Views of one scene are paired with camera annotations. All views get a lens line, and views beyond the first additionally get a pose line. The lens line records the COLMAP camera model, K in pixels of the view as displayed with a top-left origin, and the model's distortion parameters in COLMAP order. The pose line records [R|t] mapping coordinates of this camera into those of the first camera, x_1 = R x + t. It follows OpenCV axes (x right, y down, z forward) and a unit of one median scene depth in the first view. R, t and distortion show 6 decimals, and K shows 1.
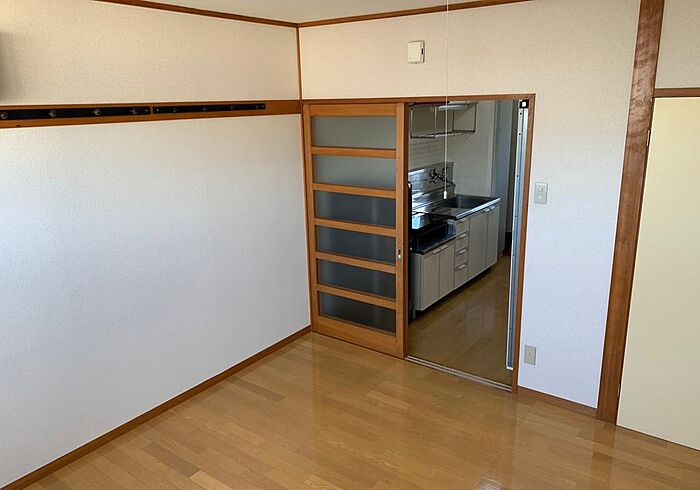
lens RADIAL K [[541.2, 0, 353.2], [0, 541.2, 241.6], [0, 0, 1]] dist [0.097737, -0.136525]
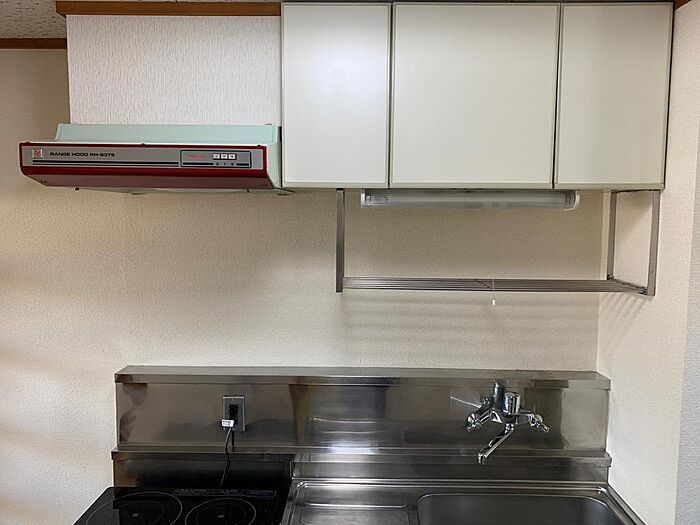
lens RADIAL K [[539.1, 0, 350.4], [0, 539.1, 262.4], [0, 0, 1]] dist [-0.029885, -0.005211]
pose [[0.569245, 0.094878, -0.816675, 0.430194], [-0.227494, 0.972713, -0.045564, -0.207010], [0.790067, 0.211725, 0.575297, 0.889372]]
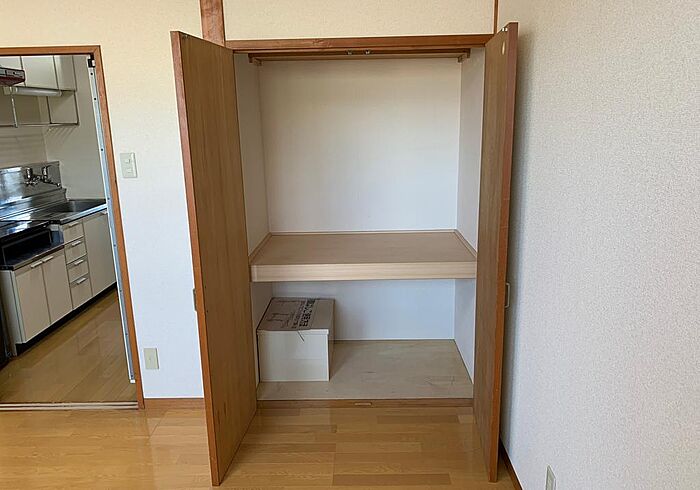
lens RADIAL K [[541.2, 0, 353.2], [0, 541.2, 241.6], [0, 0, 1]] dist [0.097737, -0.136525]
pose [[0.821249, -0.129291, 0.555728, 0.089924], [0.149472, 0.988724, 0.009140, 0.045869], [-0.550644, 0.075559, 0.831314, 0.072533]]
